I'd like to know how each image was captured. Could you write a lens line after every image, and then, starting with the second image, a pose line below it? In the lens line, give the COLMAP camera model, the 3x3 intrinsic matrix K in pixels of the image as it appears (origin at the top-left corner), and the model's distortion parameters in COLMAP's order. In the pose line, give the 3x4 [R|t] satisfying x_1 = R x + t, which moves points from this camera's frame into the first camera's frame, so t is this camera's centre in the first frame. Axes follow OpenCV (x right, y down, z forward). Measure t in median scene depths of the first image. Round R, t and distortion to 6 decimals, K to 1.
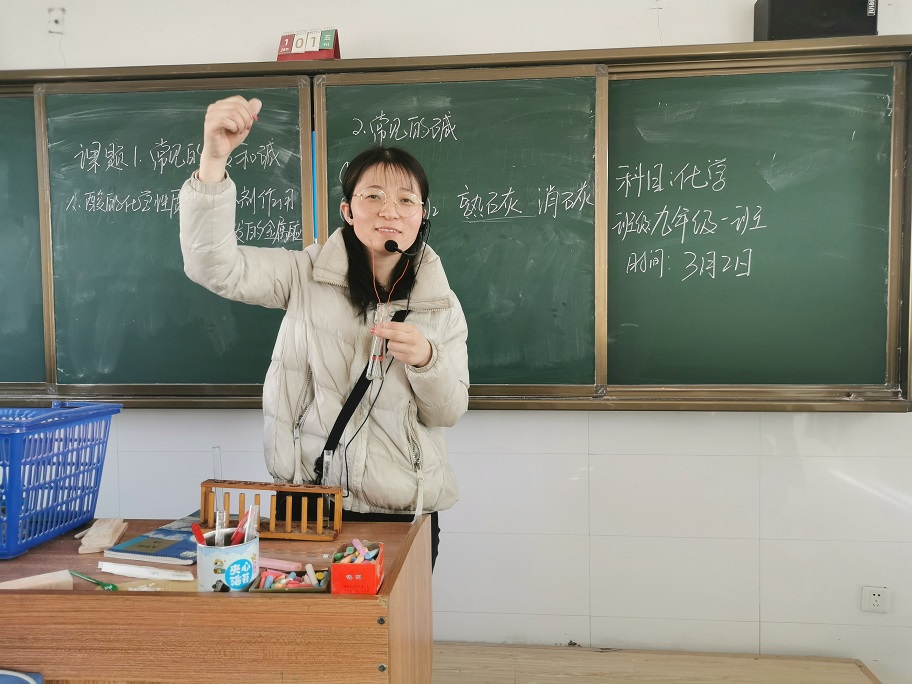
lens RADIAL K [[709.1, 0, 454.8], [0, 709.1, 340.0], [0, 0, 1]] dist [0.055504, -0.044461]
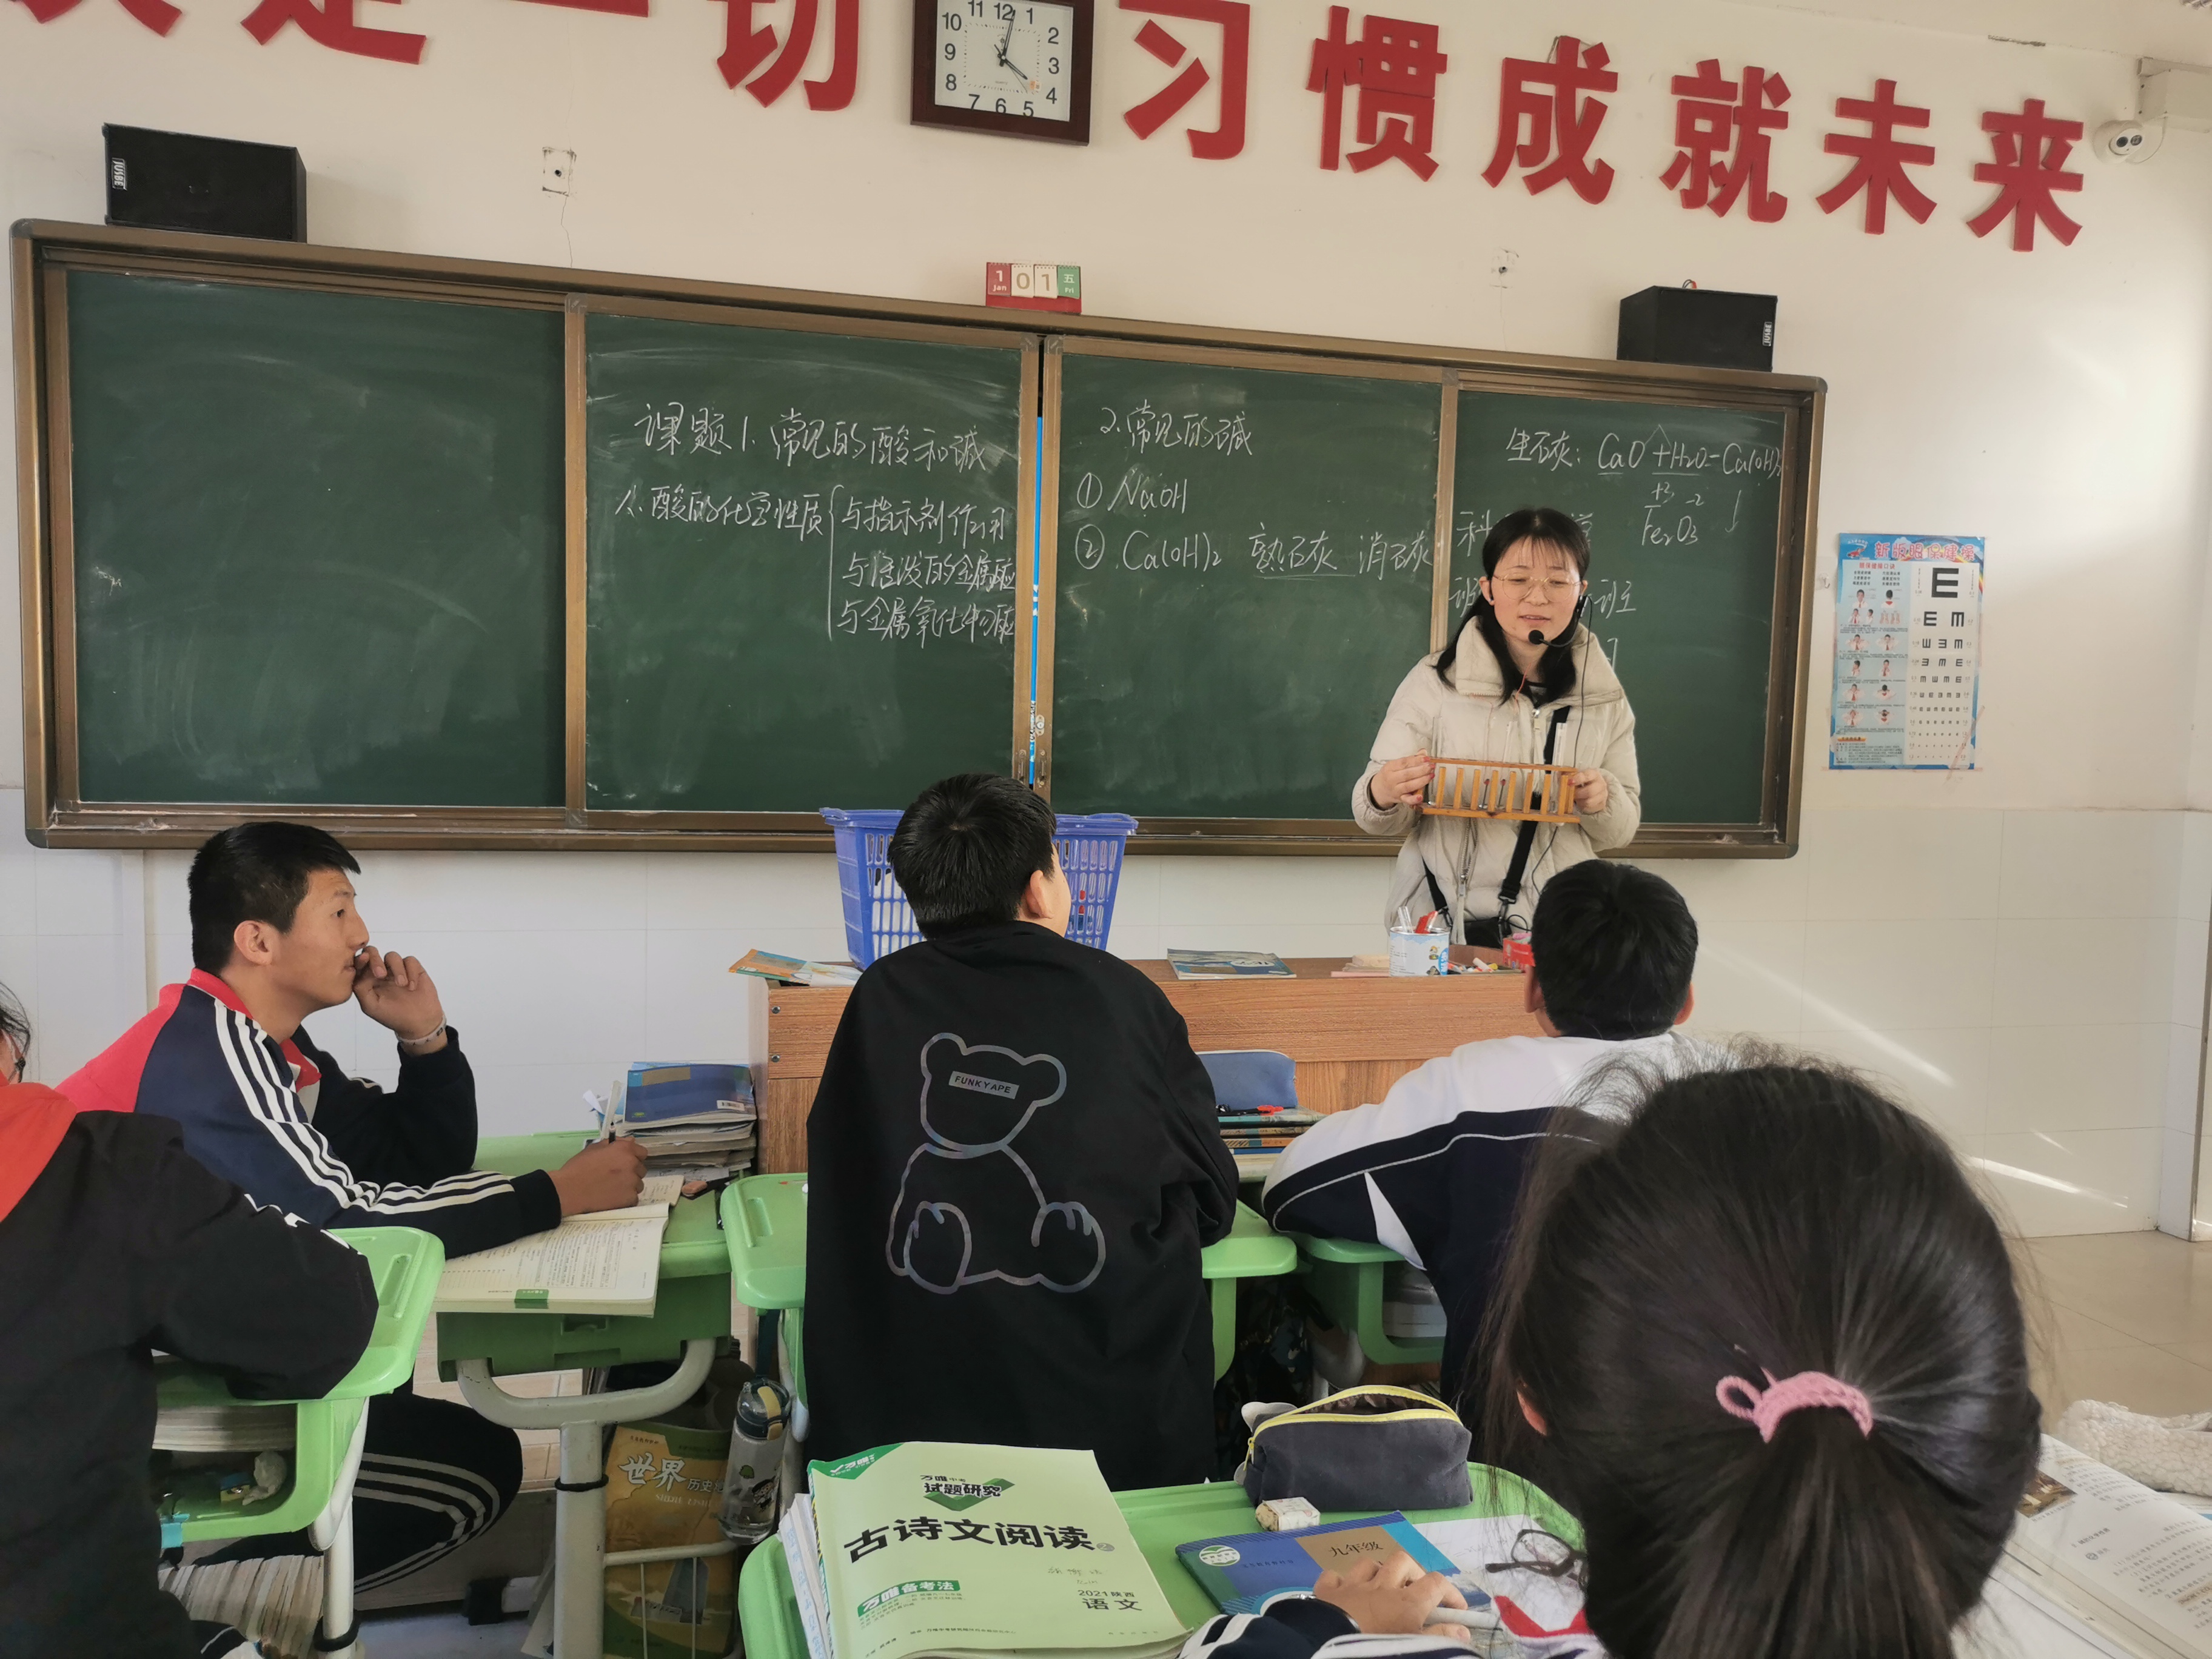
lens RADIAL K [[1707.0, 0, 1100.8], [0, 1707.0, 827.9], [0, 0, 1]] dist [0.055241, -0.035140]
pose [[0.941517, 0.012046, 0.336749, -0.656629], [-0.018347, 0.999711, 0.015537, 0.048275], [-0.336464, -0.020807, 0.941466, -0.472359]]
